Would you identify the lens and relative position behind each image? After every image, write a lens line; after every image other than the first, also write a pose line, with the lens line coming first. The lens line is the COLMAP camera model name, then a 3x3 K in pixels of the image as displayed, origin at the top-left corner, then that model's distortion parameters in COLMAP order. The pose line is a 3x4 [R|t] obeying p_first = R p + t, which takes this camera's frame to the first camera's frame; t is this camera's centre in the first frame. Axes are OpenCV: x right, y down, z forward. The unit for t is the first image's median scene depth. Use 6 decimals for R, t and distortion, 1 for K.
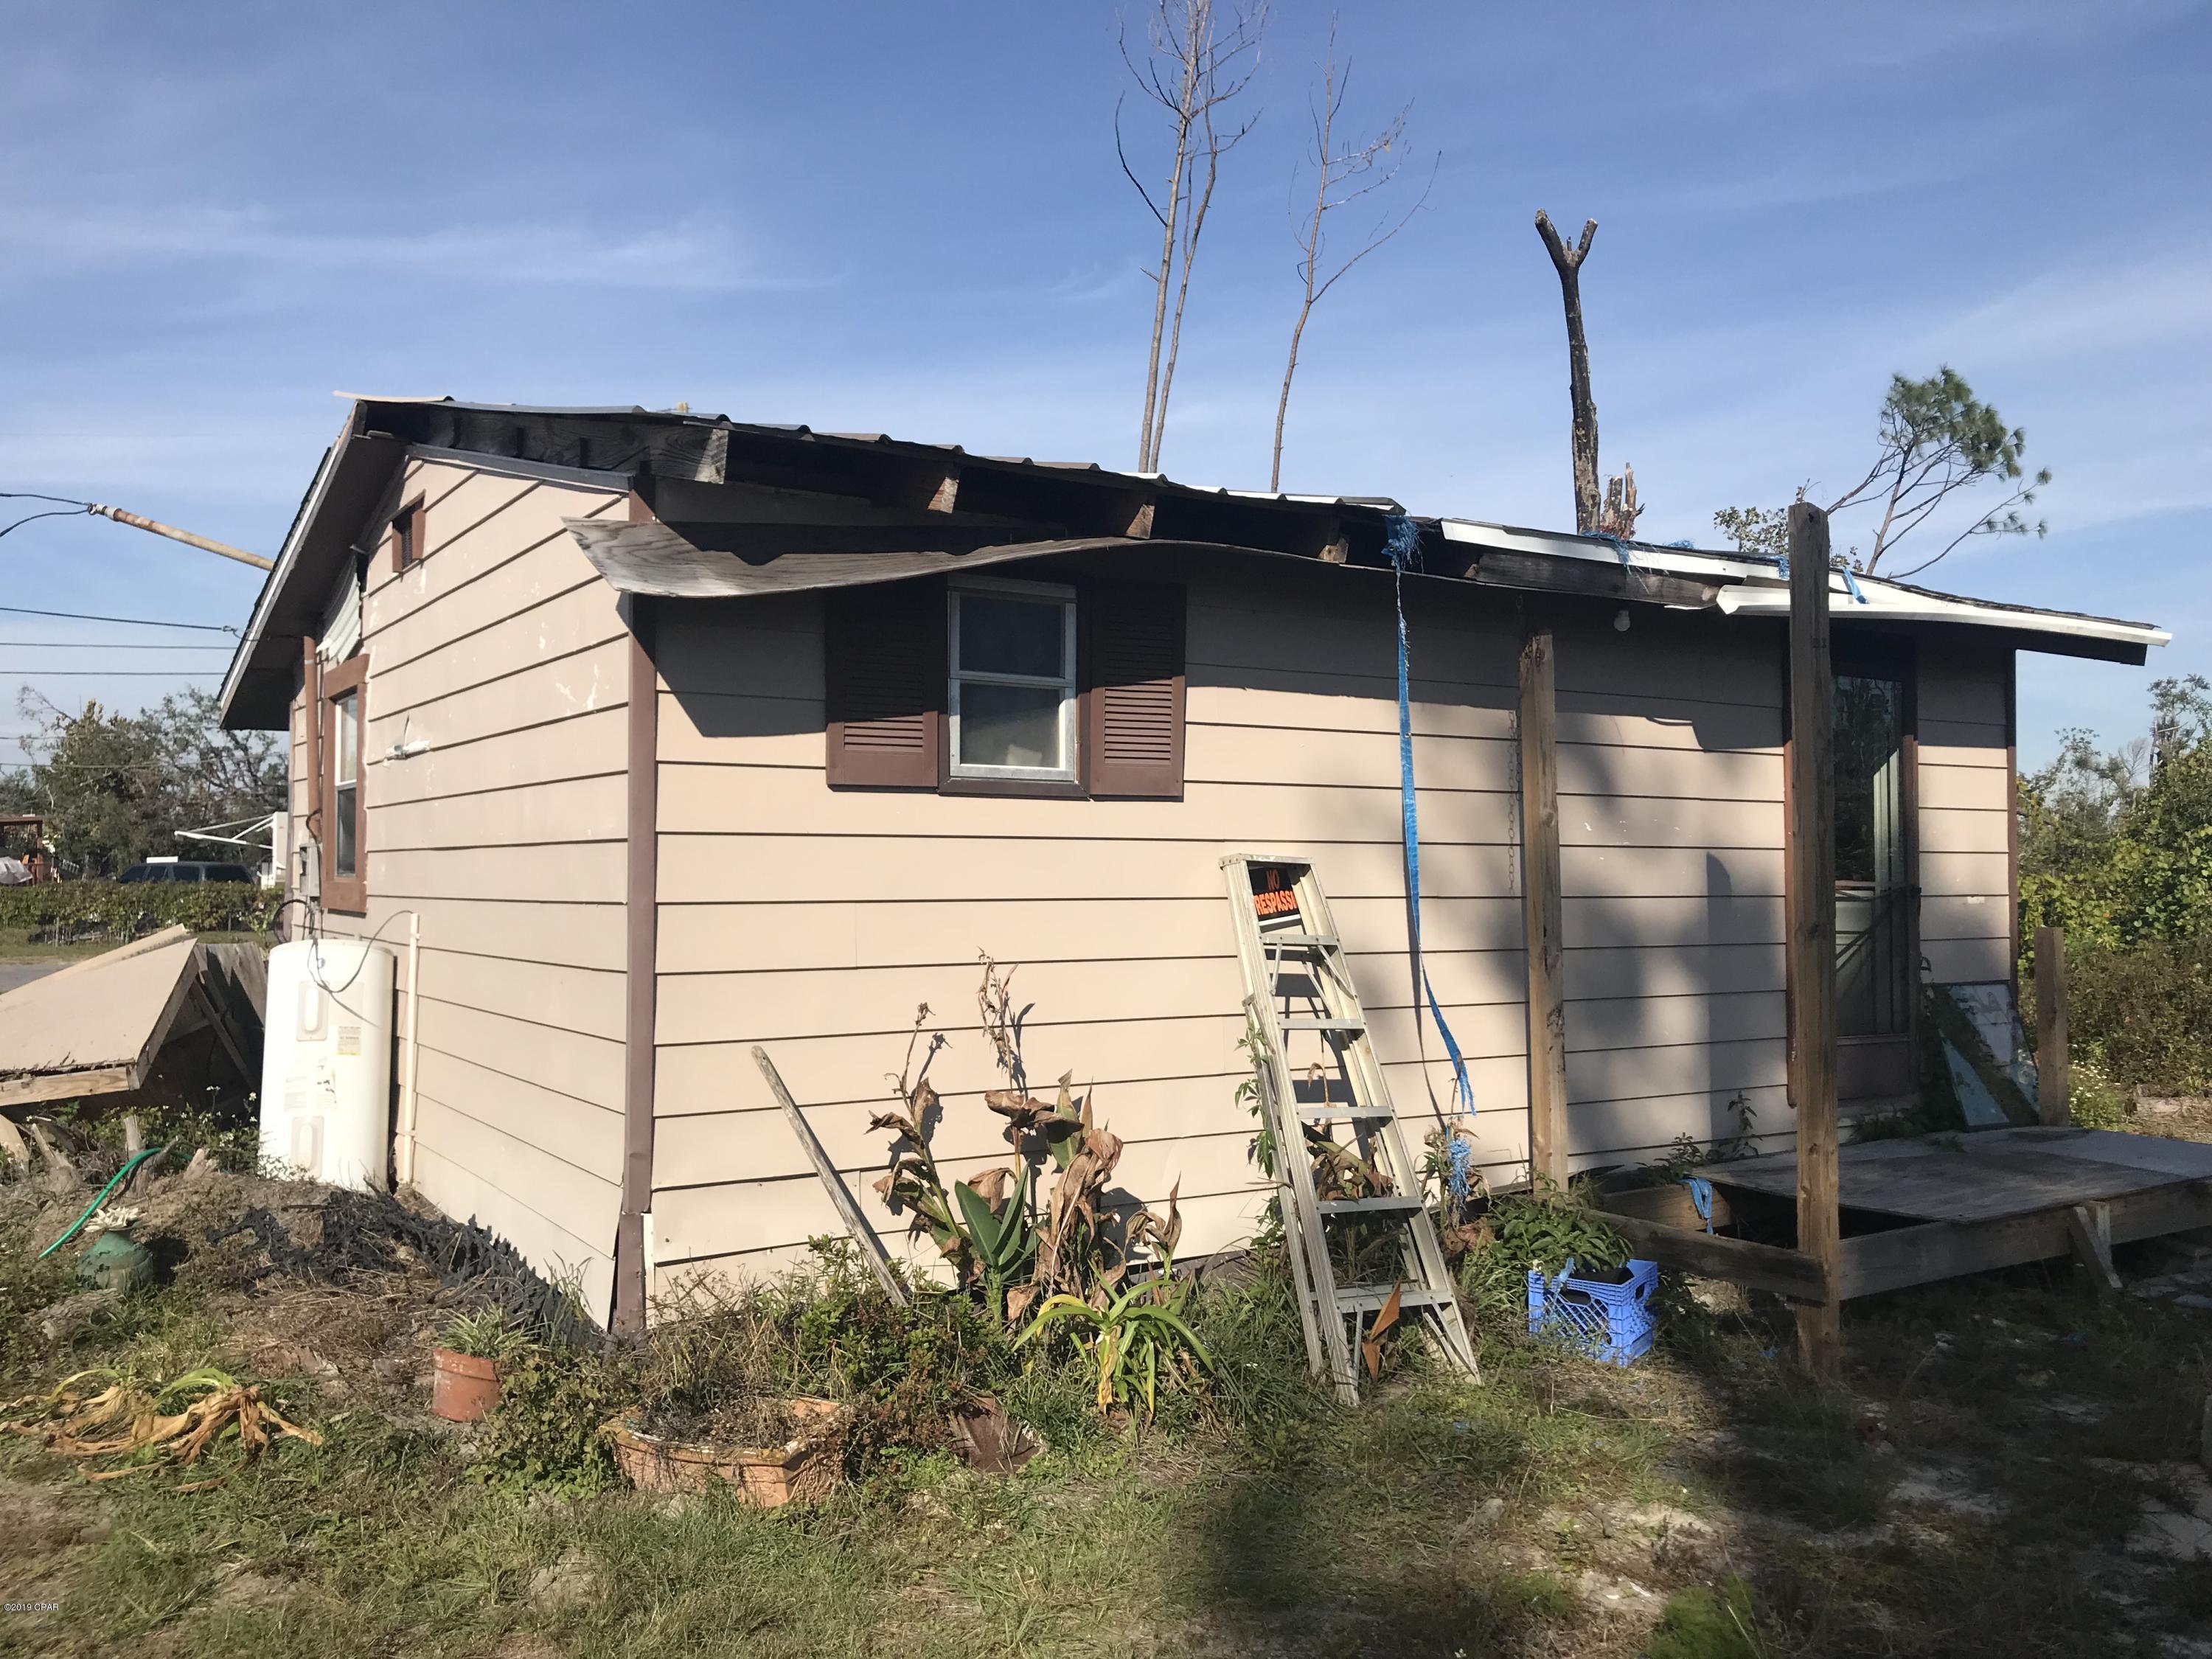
lens RADIAL K [[1830.0, 0, 1106.9], [0, 1830.0, 816.8], [0, 0, 1]] dist [0.036775, -0.042493]
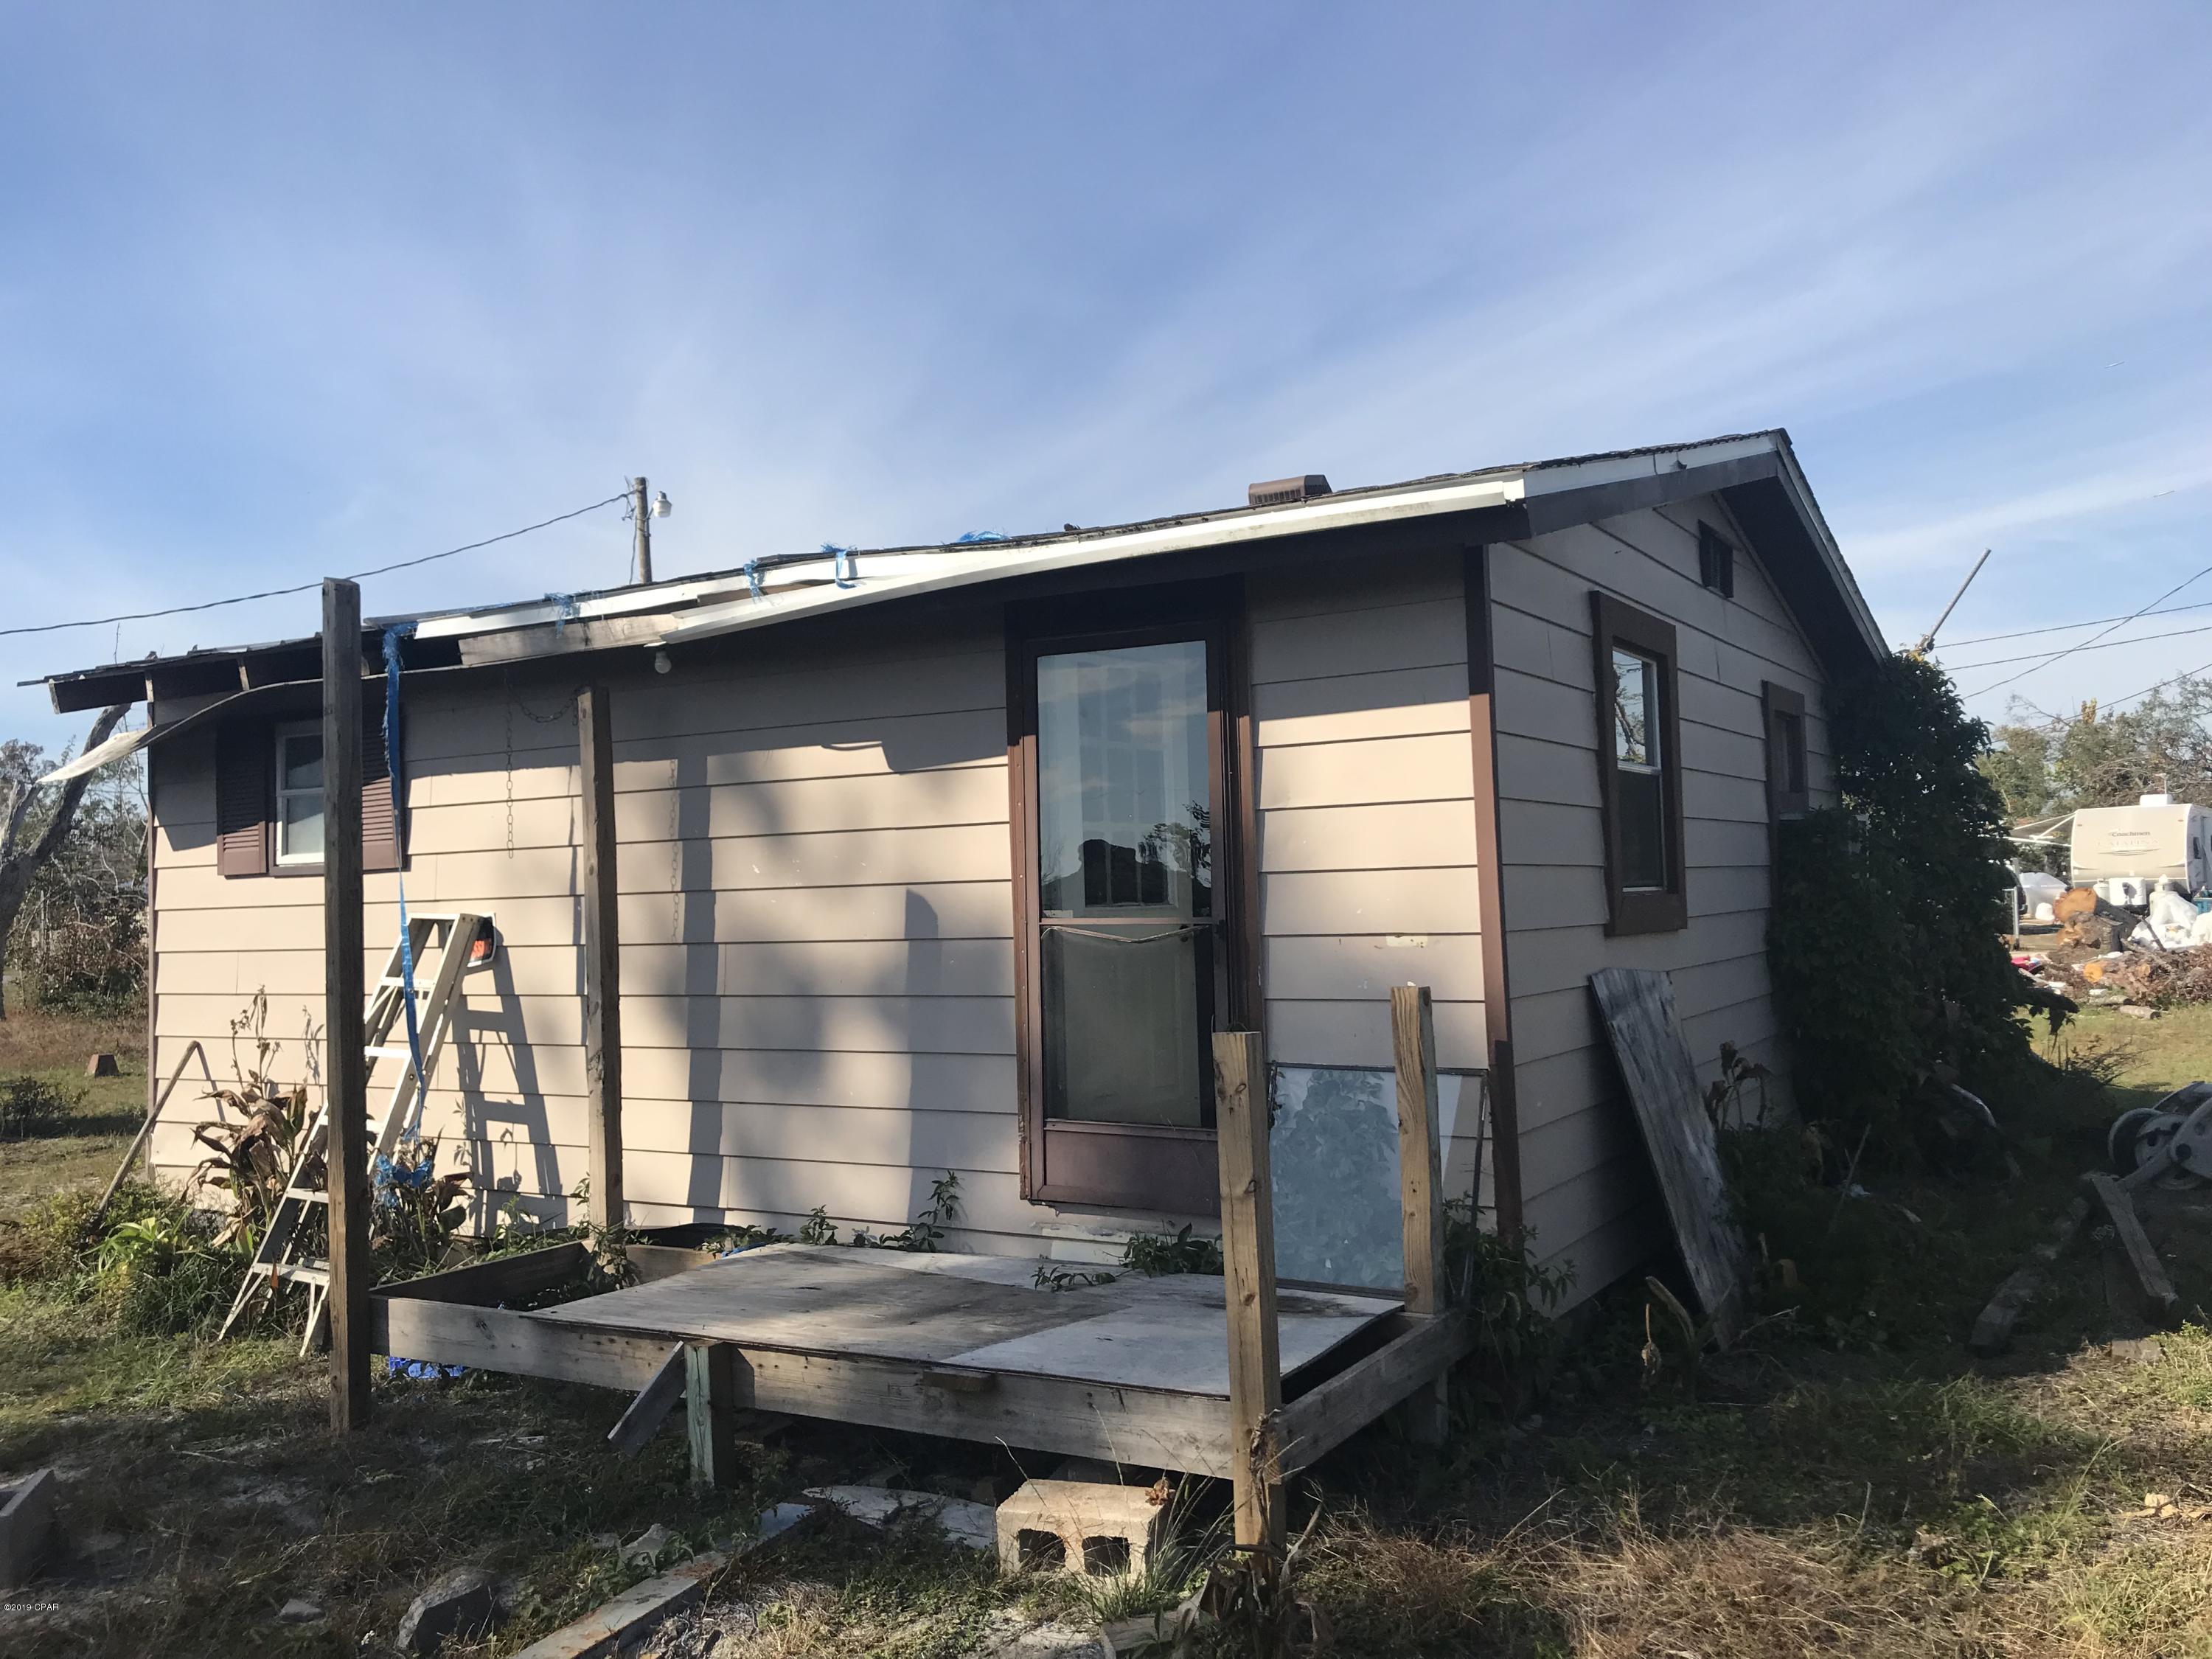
lens RADIAL K [[1830.0, 0, 1111.2], [0, 1830.0, 836.5], [0, 0, 1]] dist [0.036775, -0.042493]
pose [[0.454762, -0.045204, -0.889465, 1.163181], [0.058244, 0.998083, -0.020945, 0.018768], [0.888706, -0.042281, 0.456523, 0.706421]]
